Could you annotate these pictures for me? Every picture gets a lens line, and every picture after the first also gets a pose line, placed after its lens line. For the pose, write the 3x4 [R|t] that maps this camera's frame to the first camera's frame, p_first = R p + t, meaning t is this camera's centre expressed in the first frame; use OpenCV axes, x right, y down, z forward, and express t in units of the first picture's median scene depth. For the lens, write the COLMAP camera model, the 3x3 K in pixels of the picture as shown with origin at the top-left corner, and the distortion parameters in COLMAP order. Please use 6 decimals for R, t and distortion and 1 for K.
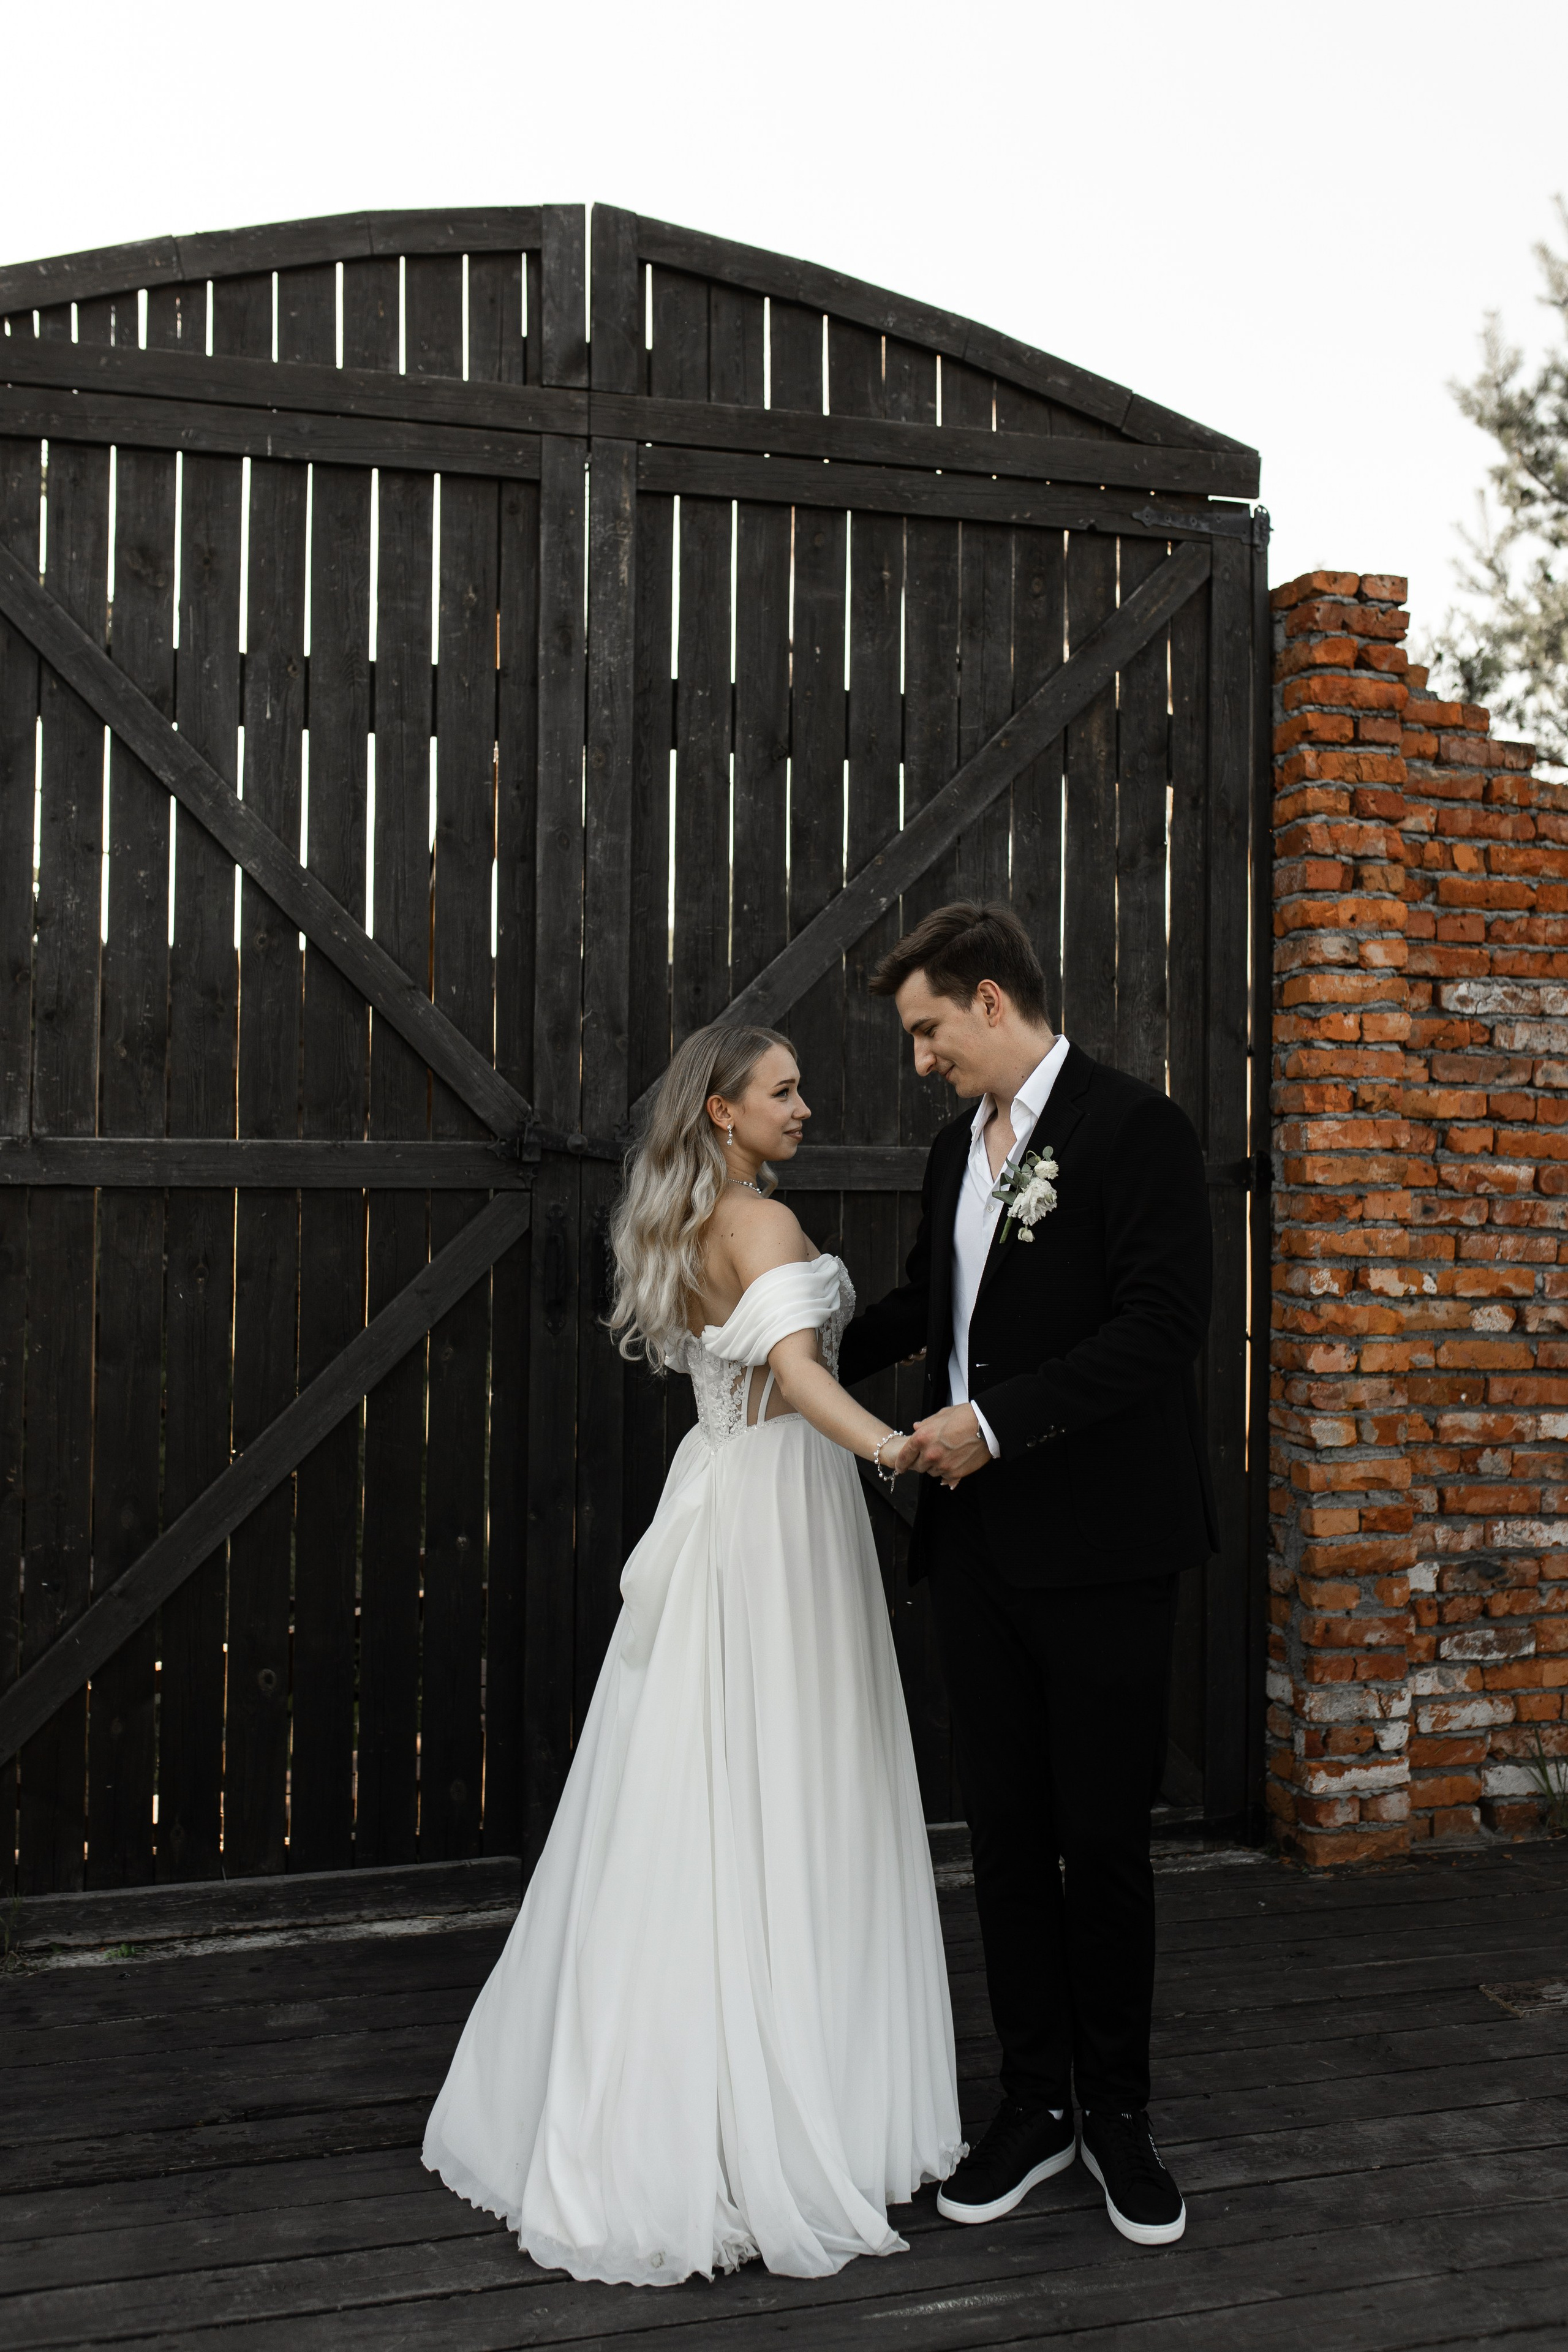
lens RADIAL K [[2250.3, 0, 834.0], [0, 2250.3, 1114.5], [0, 0, 1]] dist [-0.004173, 0.000364]
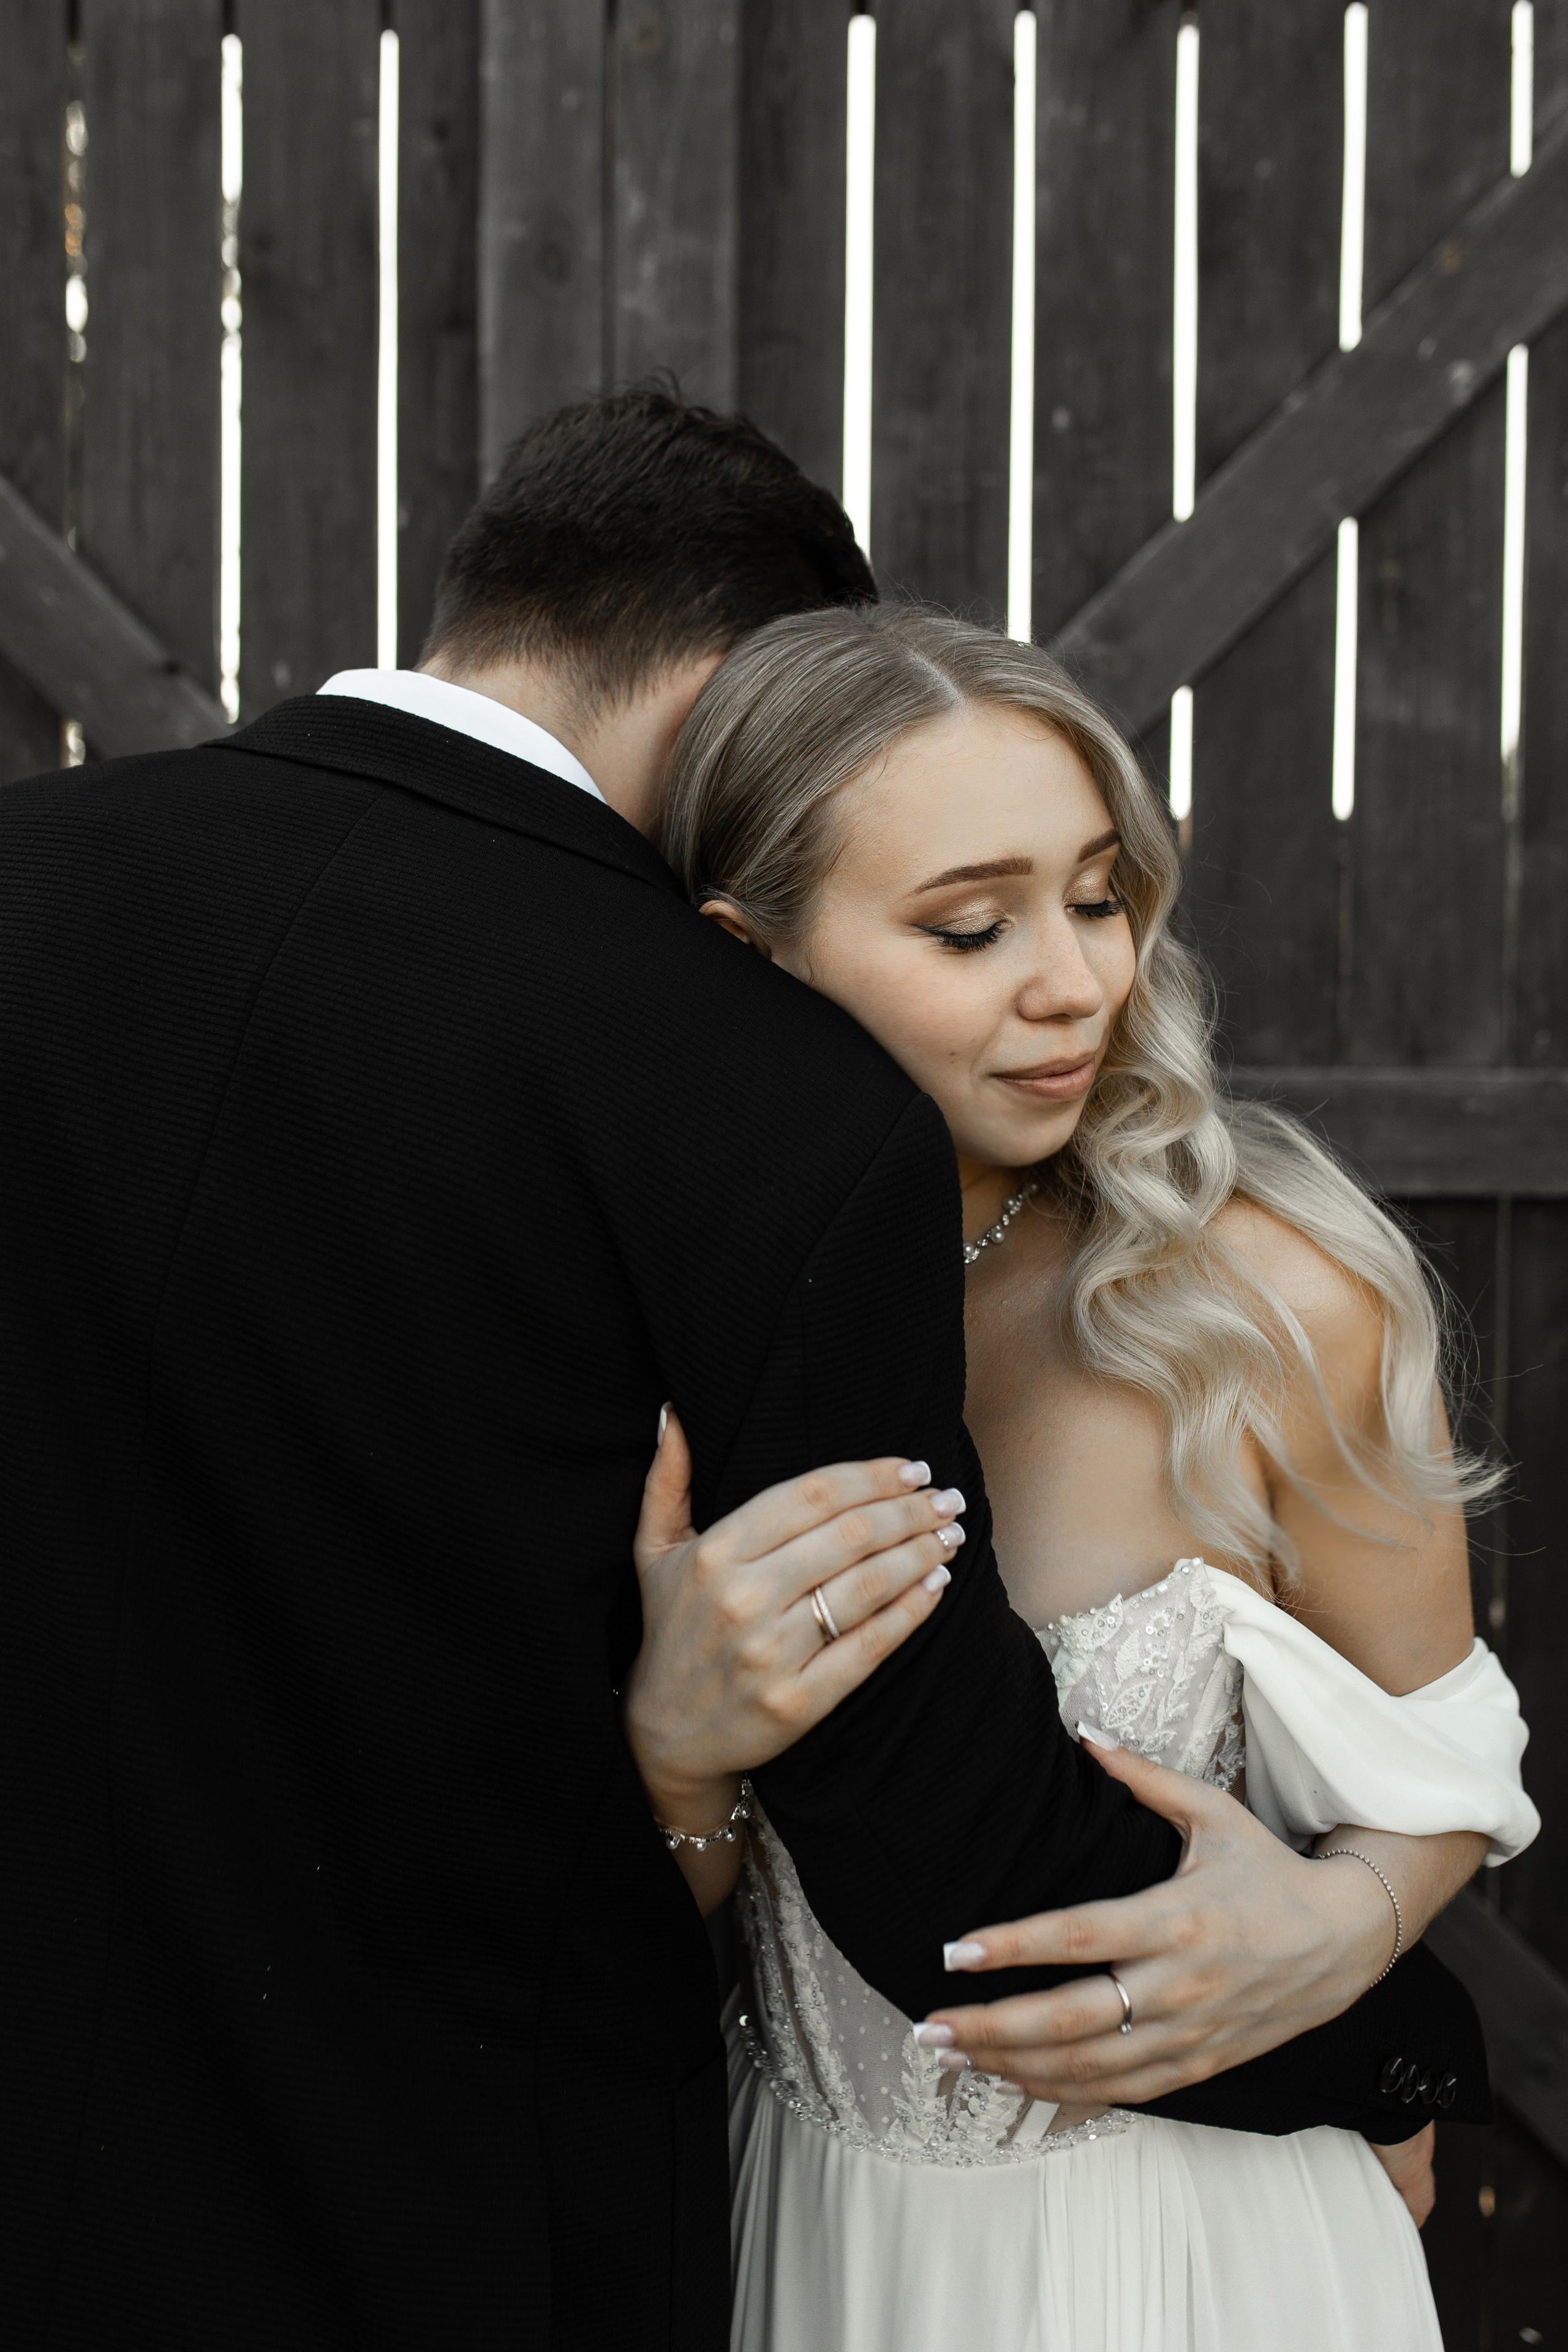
lens RADIAL K [[2386.8, 0, 717.3], [0, 2386.8, 1178.1], [0, 0, 1]] dist [-0.007094, 0.010897]
pose [[0.942108, 0.006271, -0.335252, 0.037237], [0.010250, 0.998819, 0.047485, 0.011448], [0.335154, -0.048172, 0.940931, 0.590002]]
